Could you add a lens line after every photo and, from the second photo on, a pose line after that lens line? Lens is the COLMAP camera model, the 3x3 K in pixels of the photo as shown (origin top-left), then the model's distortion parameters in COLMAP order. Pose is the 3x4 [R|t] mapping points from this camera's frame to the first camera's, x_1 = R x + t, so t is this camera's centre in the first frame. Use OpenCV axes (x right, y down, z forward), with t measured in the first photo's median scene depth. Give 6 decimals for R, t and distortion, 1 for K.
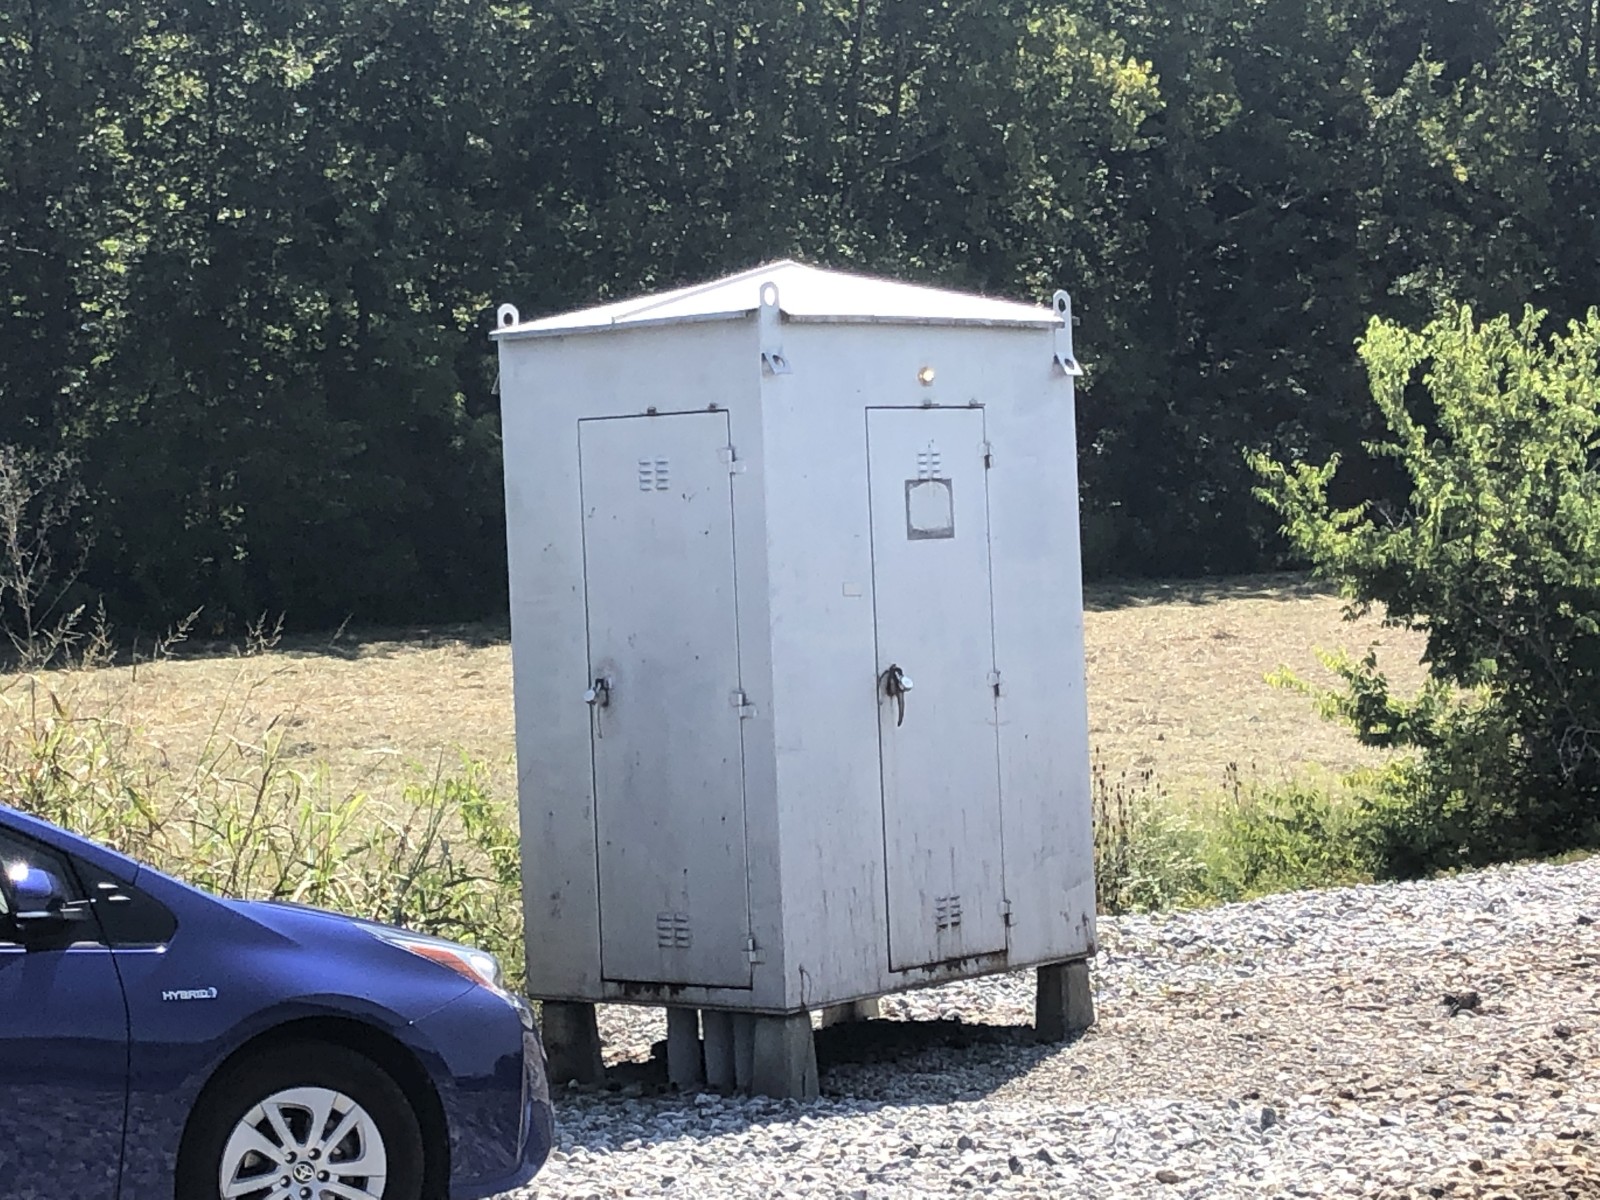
lens RADIAL K [[3807.3, 0, 800.0], [0, 3807.3, 600.0], [0, 0, 1]] dist [0.114670, 0.447997]
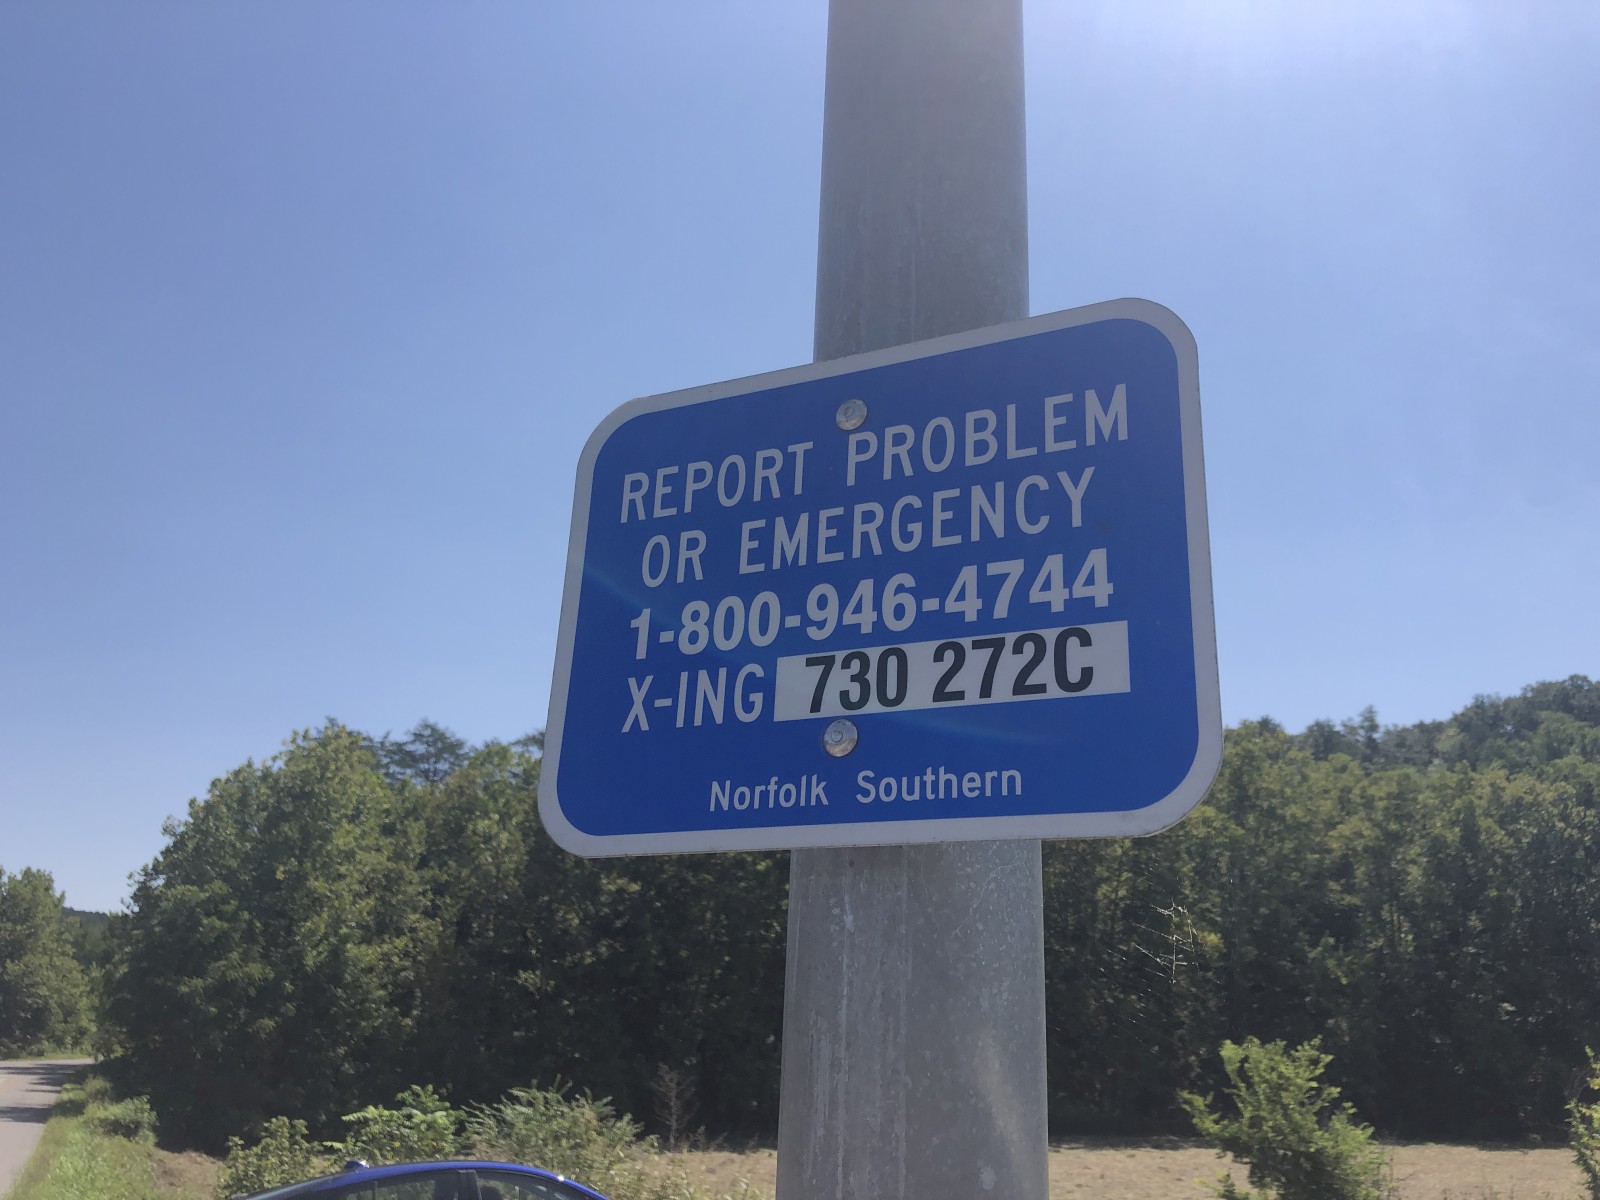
lens RADIAL K [[1329.7, 0, 835.1], [0, 1329.7, 579.1], [0, 0, 1]] dist [-0.018223, 0.050002]
pose [[0.977875, -0.023689, -0.207845, 0.083117], [-0.057501, 0.924856, -0.375945, -0.005230], [0.201132, 0.379578, 0.903032, -0.058806]]
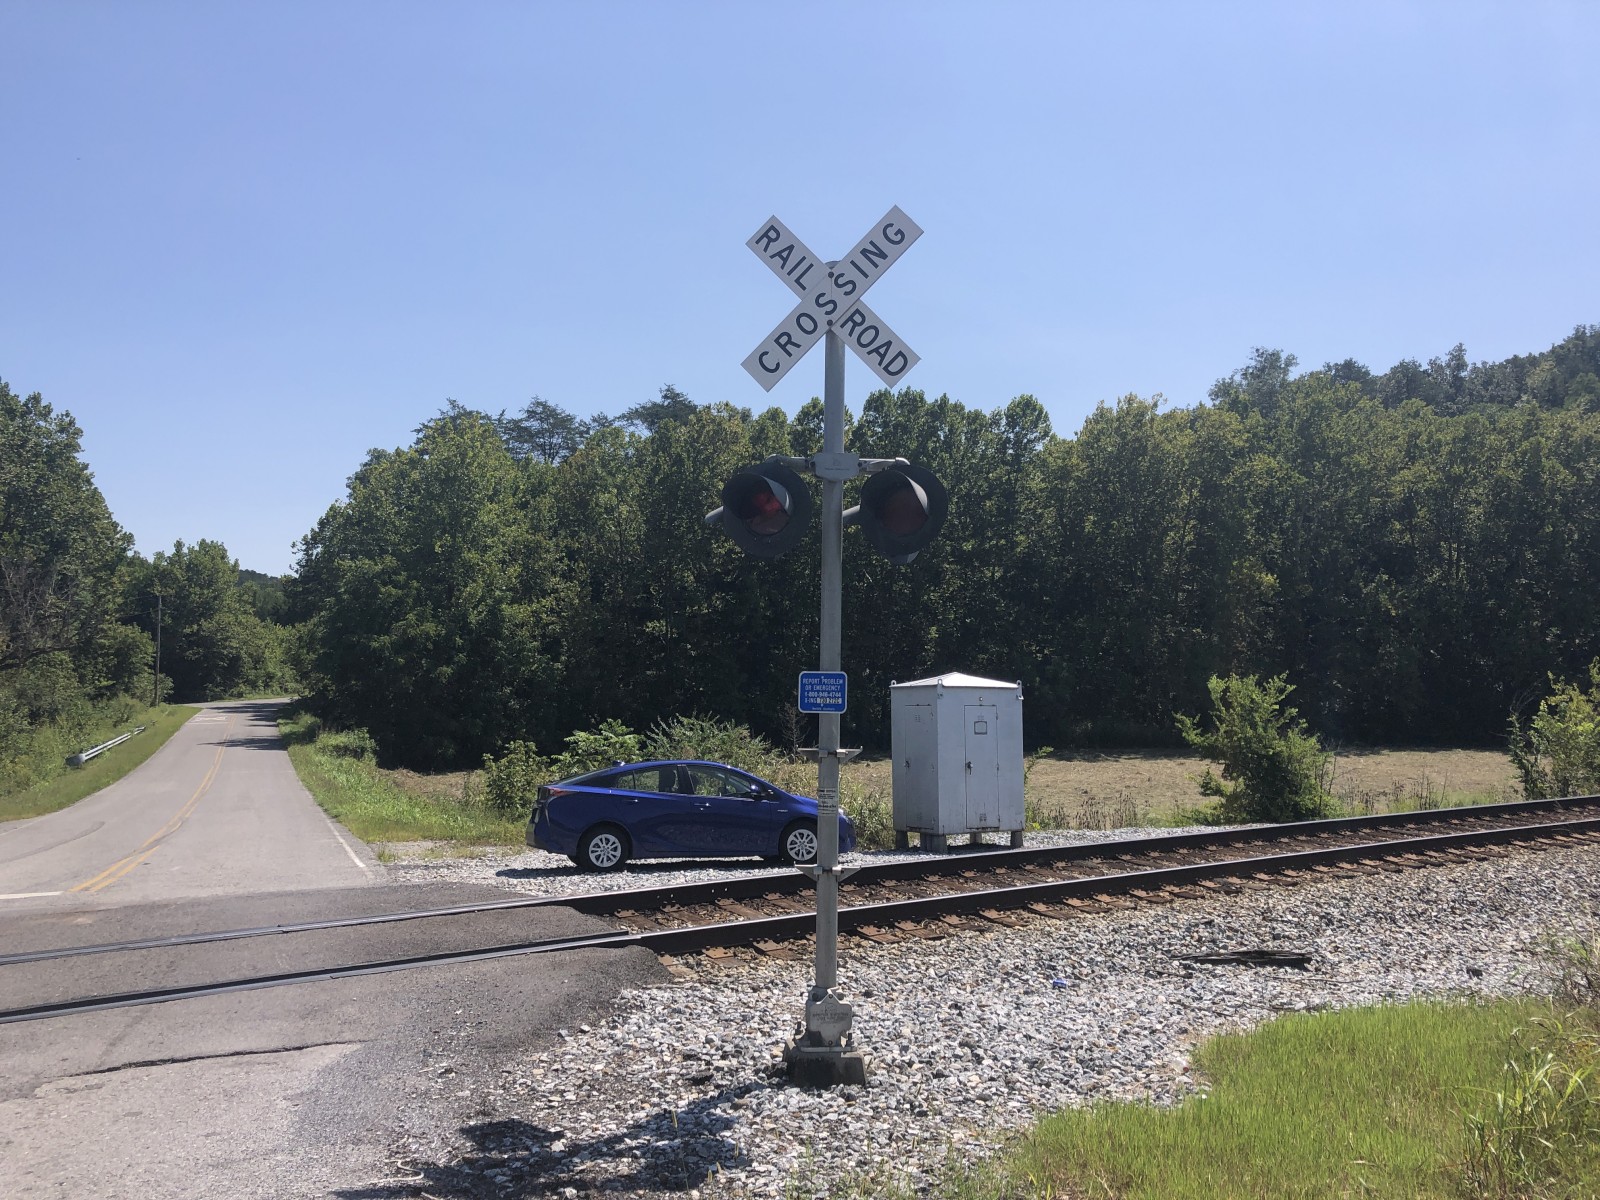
lens RADIAL K [[1309.3, 0, 800.0], [0, 1309.3, 600.0], [0, 0, 1]] dist [0.071536, -0.110202]
pose [[0.953399, 0.010525, -0.301528, 0.155899], [-0.042608, 0.994072, -0.100023, -0.004871], [0.298688, 0.108210, 0.948196, -0.302138]]
